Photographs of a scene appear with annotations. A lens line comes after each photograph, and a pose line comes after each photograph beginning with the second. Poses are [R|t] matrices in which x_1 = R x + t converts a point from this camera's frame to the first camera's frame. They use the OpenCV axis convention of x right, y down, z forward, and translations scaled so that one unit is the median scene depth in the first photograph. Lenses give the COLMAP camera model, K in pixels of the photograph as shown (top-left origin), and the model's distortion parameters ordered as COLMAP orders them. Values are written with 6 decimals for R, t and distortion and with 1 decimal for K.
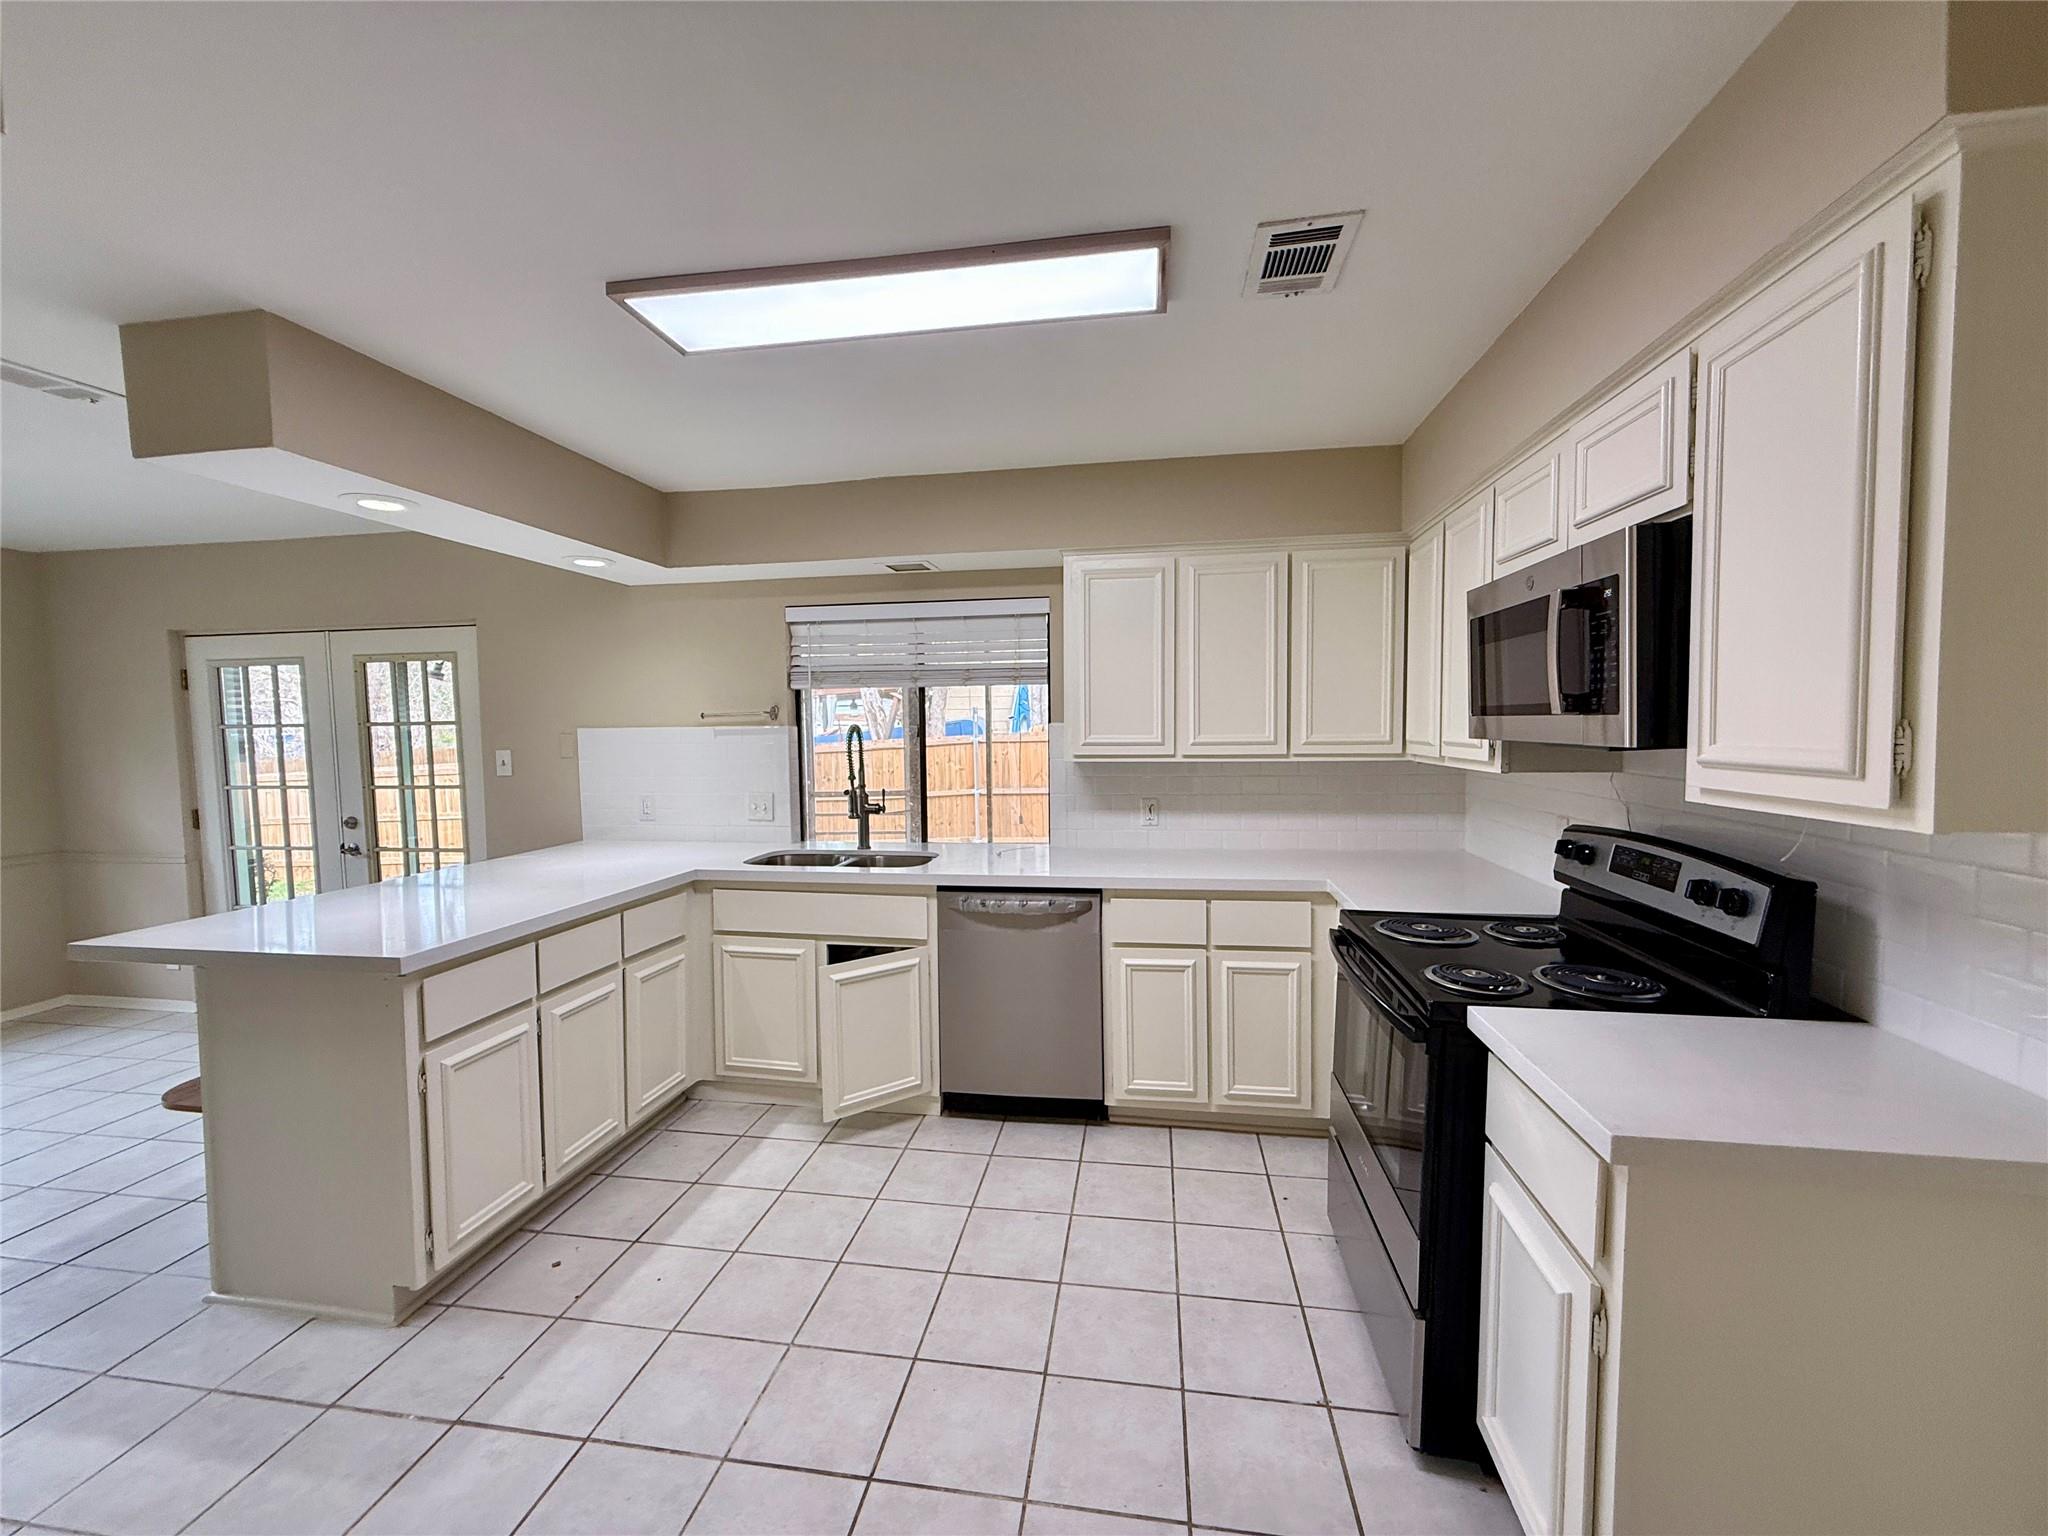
lens RADIAL K [[815.1, 0, 1020.1], [0, 815.1, 769.2], [0, 0, 1]] dist [0.001584, -0.000006]
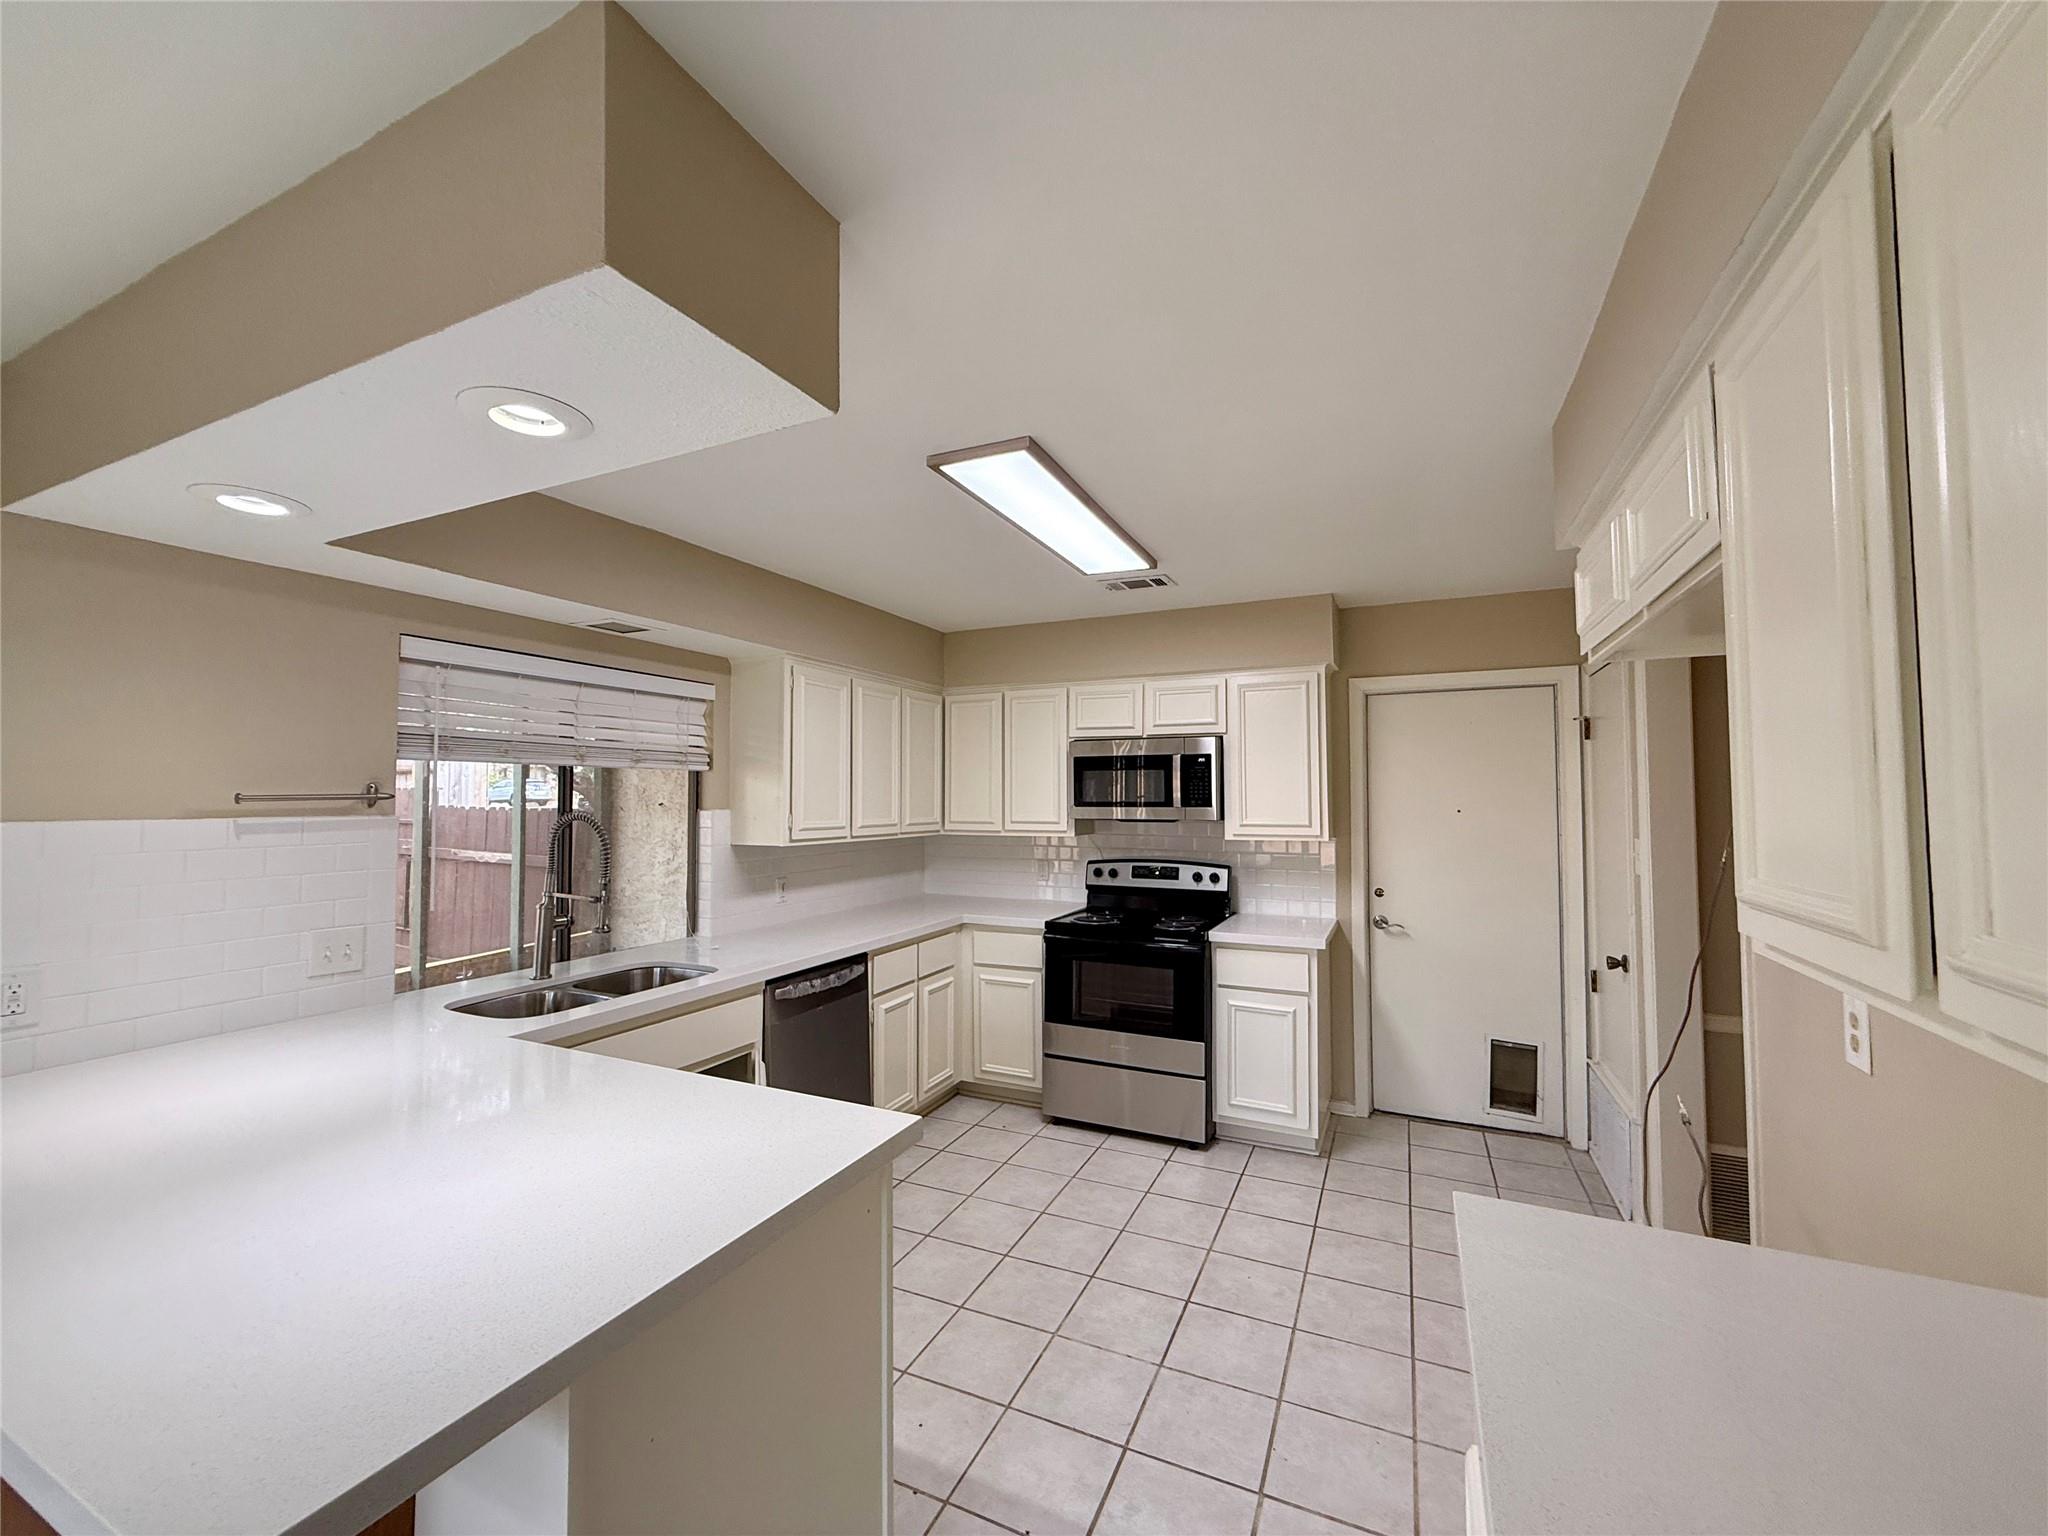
lens RADIAL K [[815.1, 0, 1020.1], [0, 815.1, 769.2], [0, 0, 1]] dist [0.001584, -0.000006]
pose [[0.274704, 0.045256, 0.960463, -0.955232], [0.052155, 0.996720, -0.061881, -0.029960], [-0.960113, 0.067091, 0.271443, 0.434681]]
